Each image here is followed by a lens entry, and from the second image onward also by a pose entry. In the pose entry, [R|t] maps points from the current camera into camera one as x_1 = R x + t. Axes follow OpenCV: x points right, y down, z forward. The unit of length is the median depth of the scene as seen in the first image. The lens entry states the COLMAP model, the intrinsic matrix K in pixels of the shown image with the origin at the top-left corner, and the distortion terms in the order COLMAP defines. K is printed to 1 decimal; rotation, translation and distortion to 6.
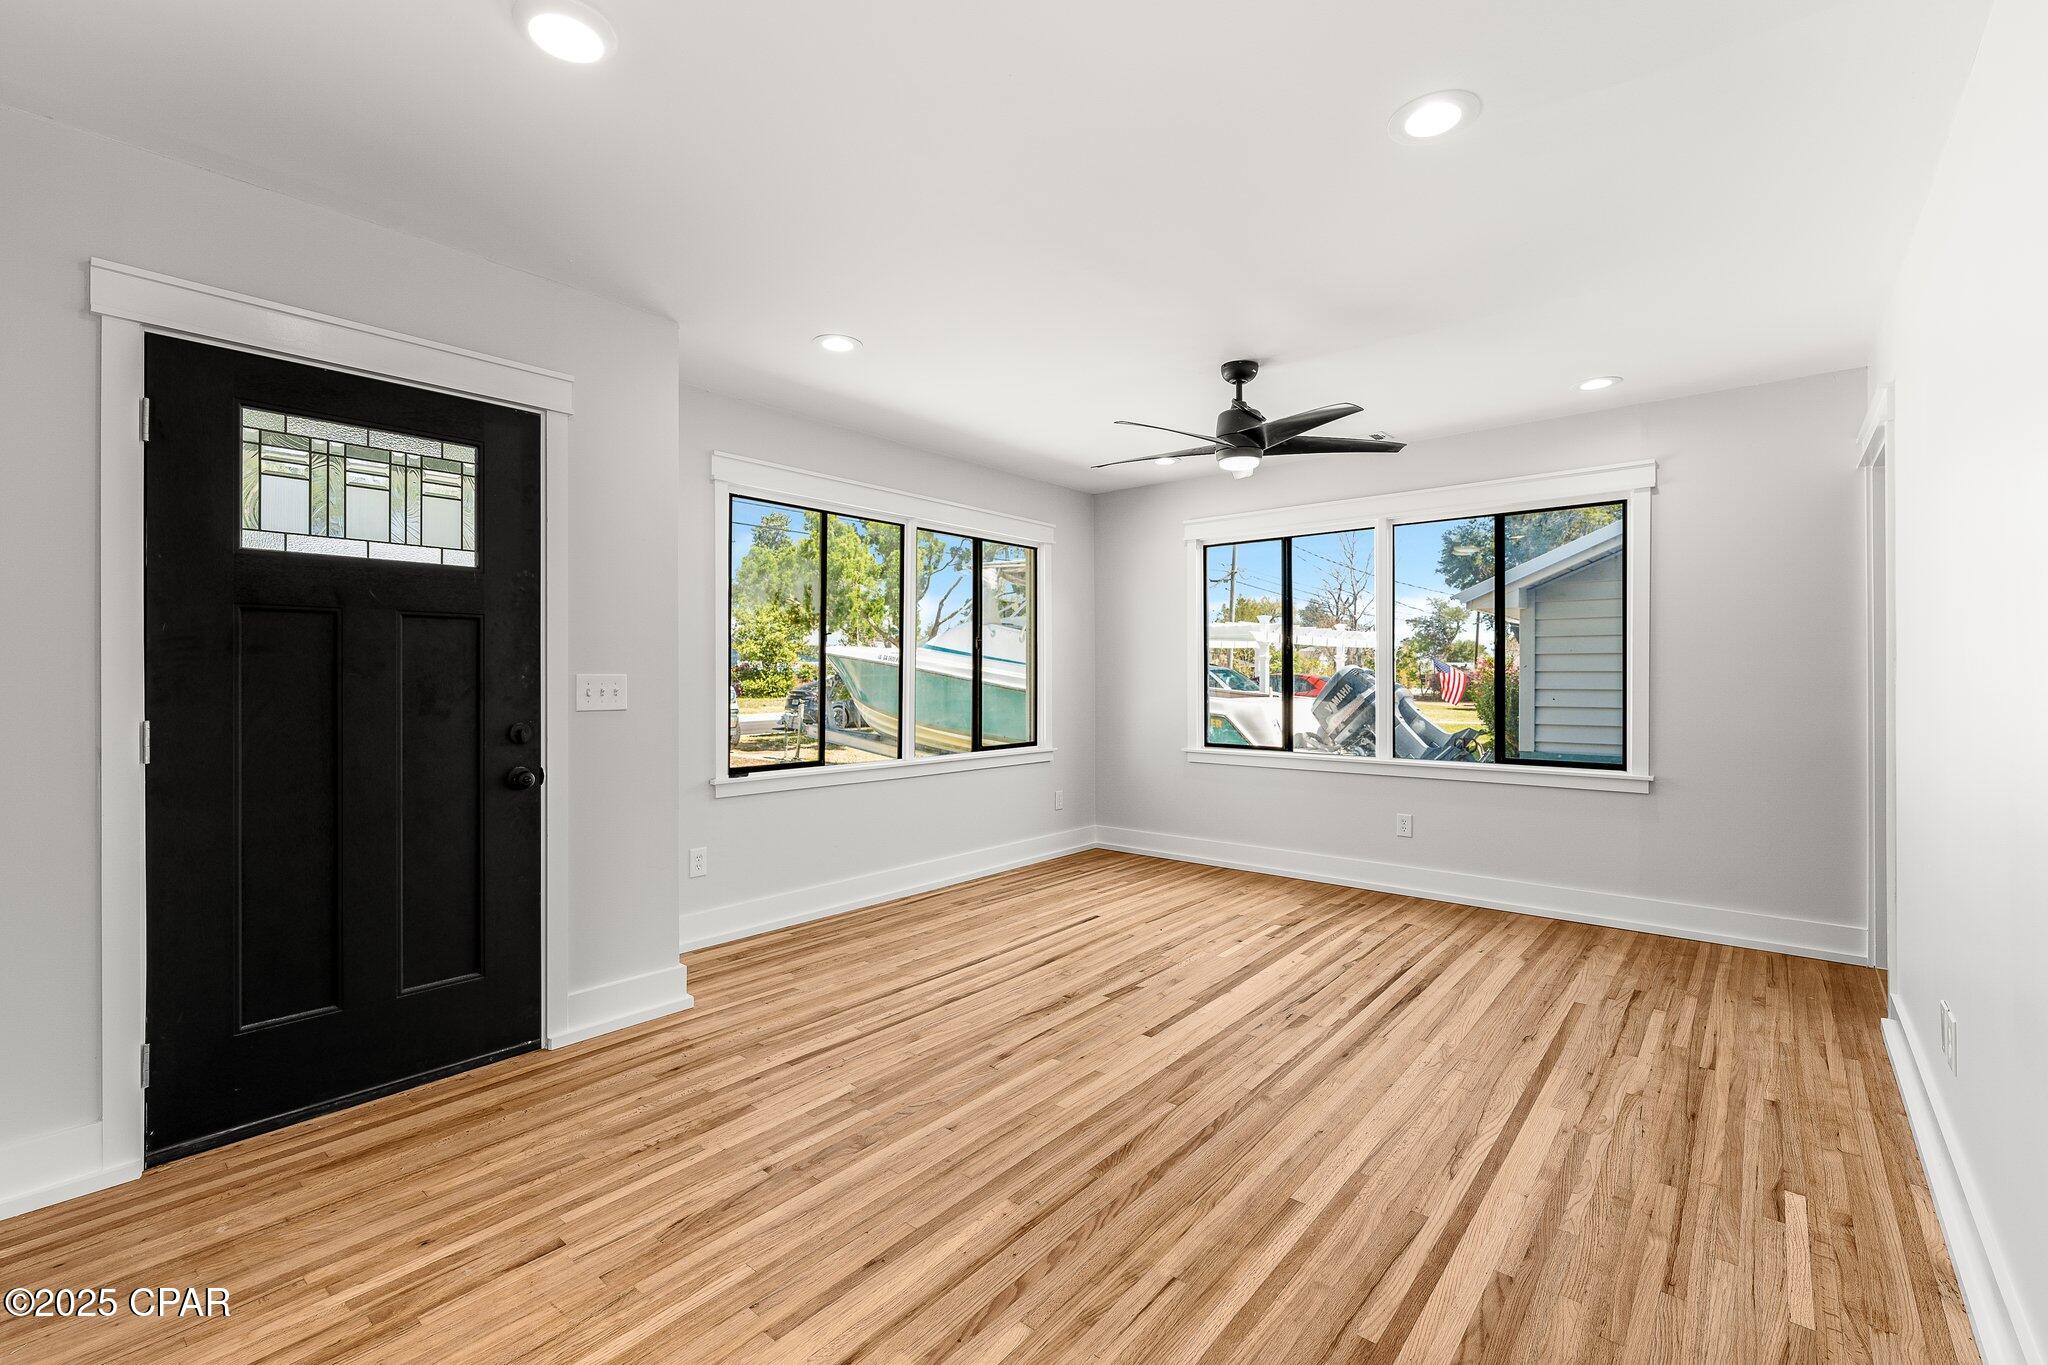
lens RADIAL K [[875.7, 0, 1023.6], [0, 875.7, 676.2], [0, 0, 1]] dist [-0.001359, -0.000569]
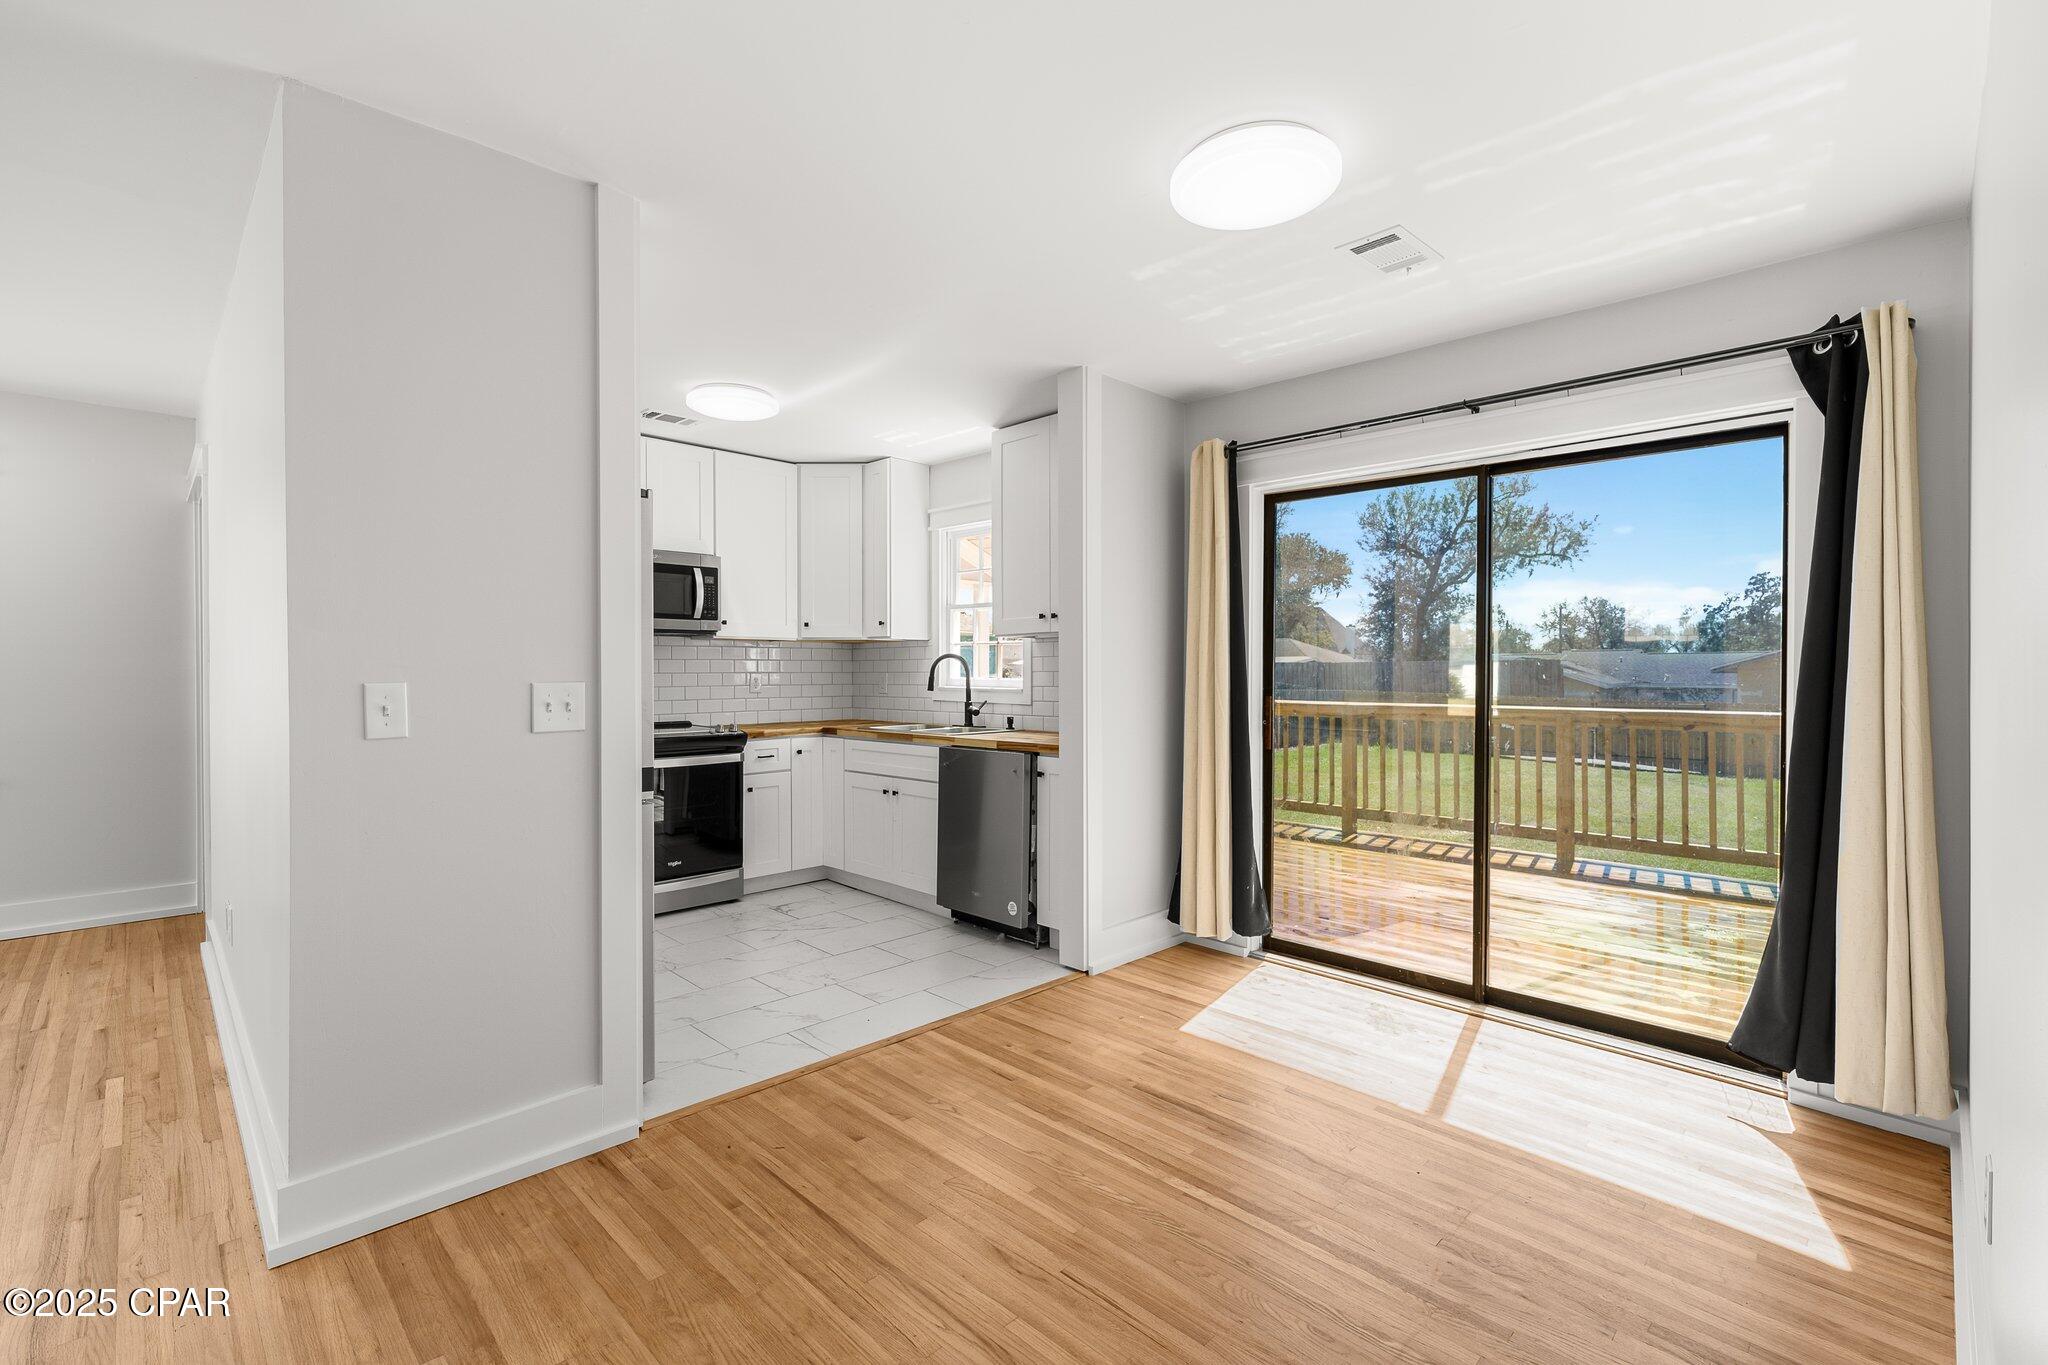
lens RADIAL K [[899.7, 0, 1009.3], [0, 899.7, 675.3], [0, 0, 1]] dist [0.000069, -0.000376]
pose [[0.095219, -0.001241, 0.995456, -0.212381], [0.001739, 0.999998, 0.001080, 0.002618], [-0.995455, 0.001628, 0.095221, -0.302067]]
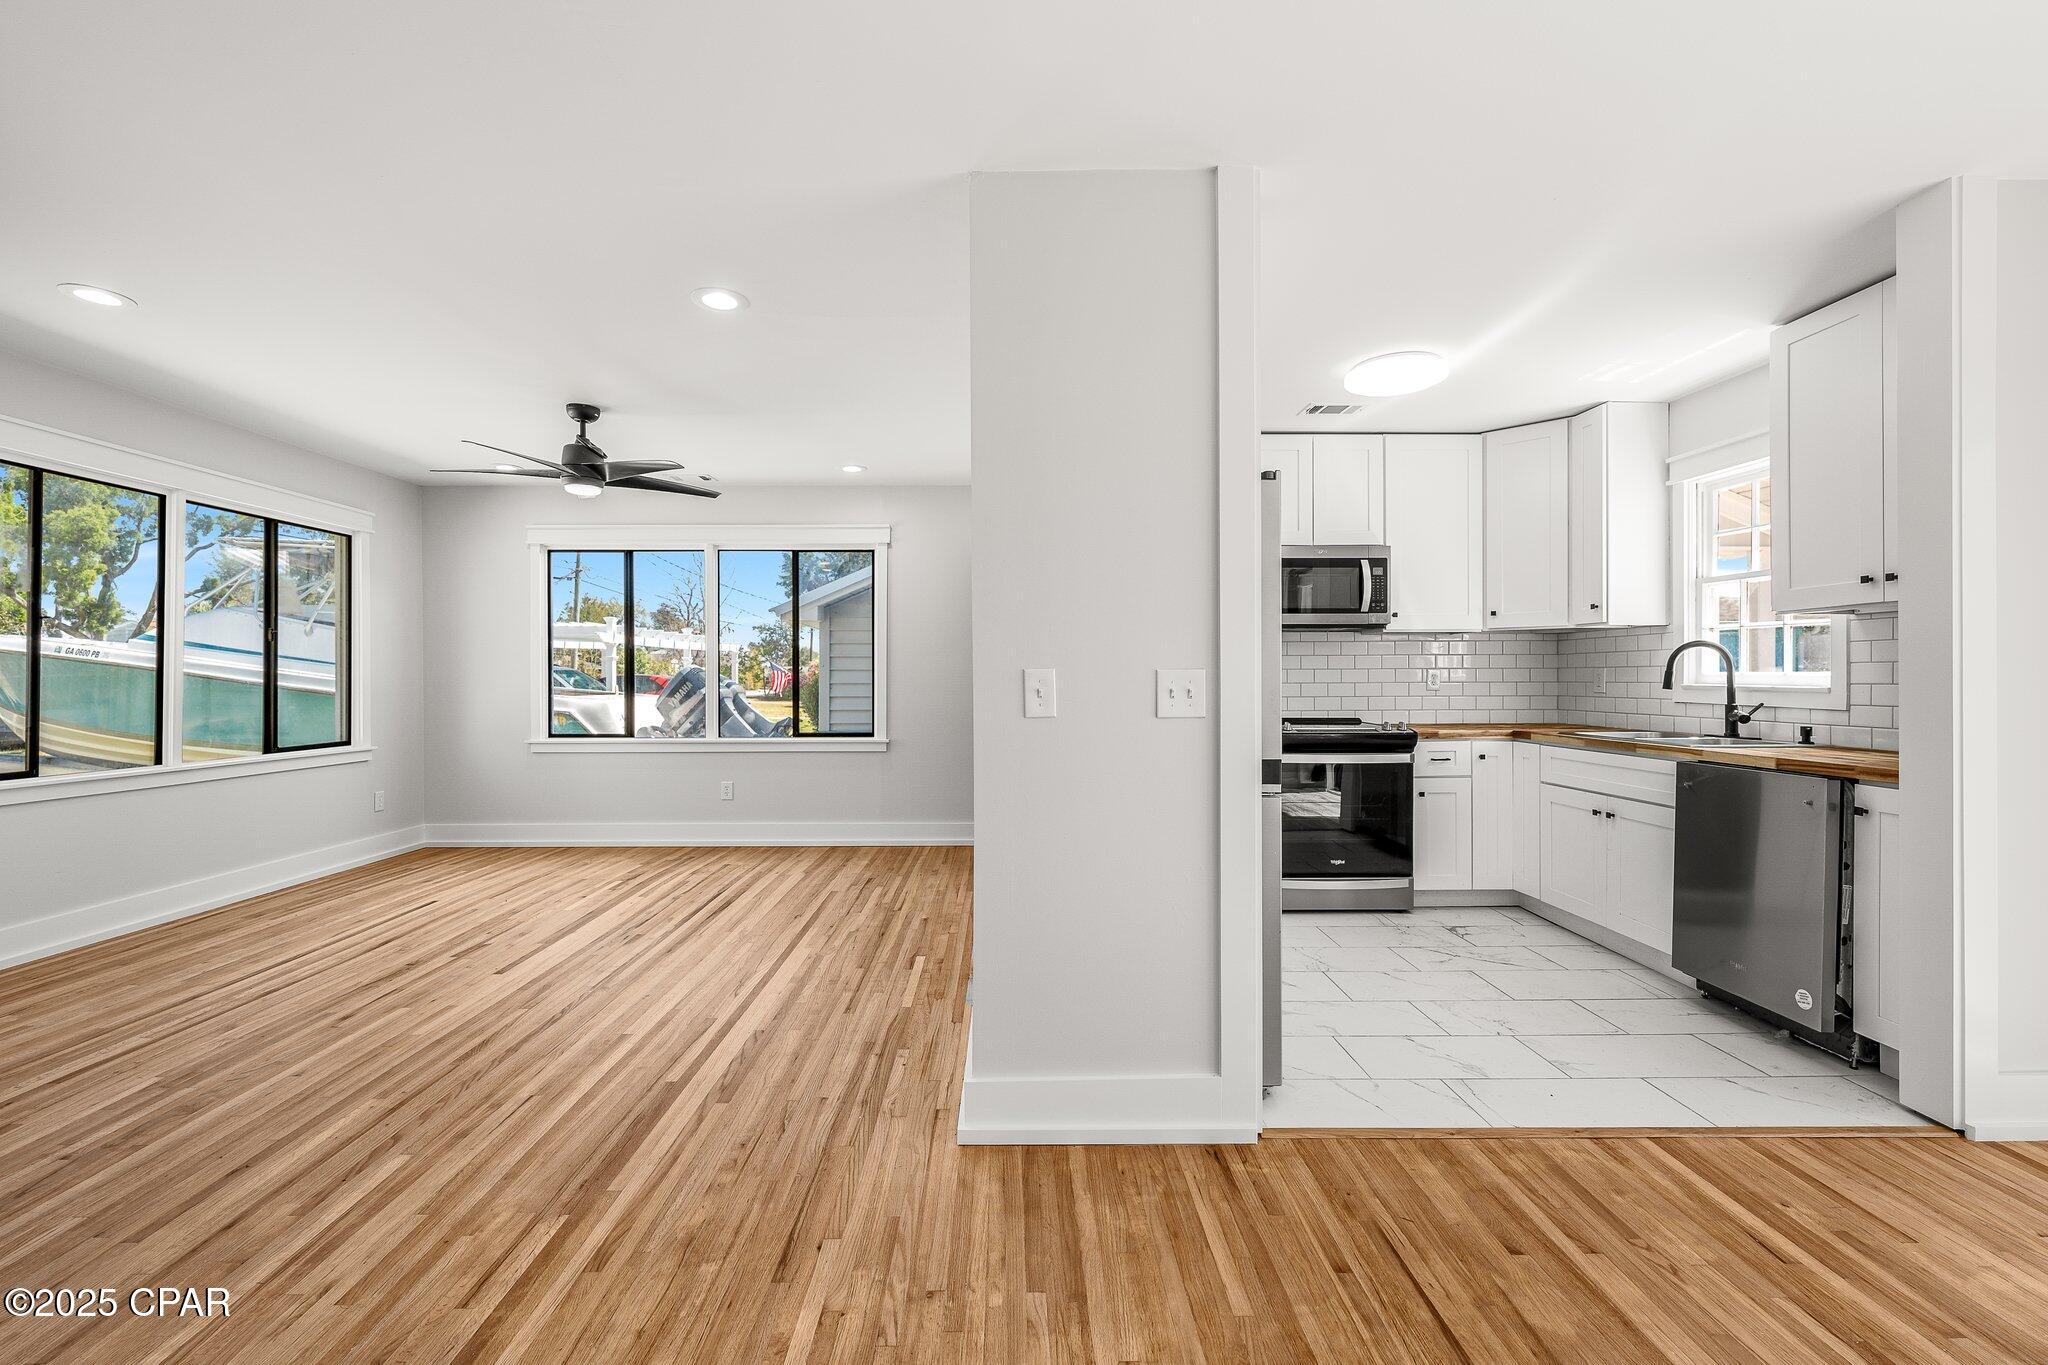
lens RADIAL K [[849.6, 0, 1013.4], [0, 849.6, 677.3], [0, 0, 1]] dist [-0.002881, -0.000030]
pose [[0.759087, -0.000039, 0.650990, -0.074604], [0.001230, 0.999998, -0.001374, 0.016800], [-0.650989, 0.001844, 0.759085, -0.312657]]
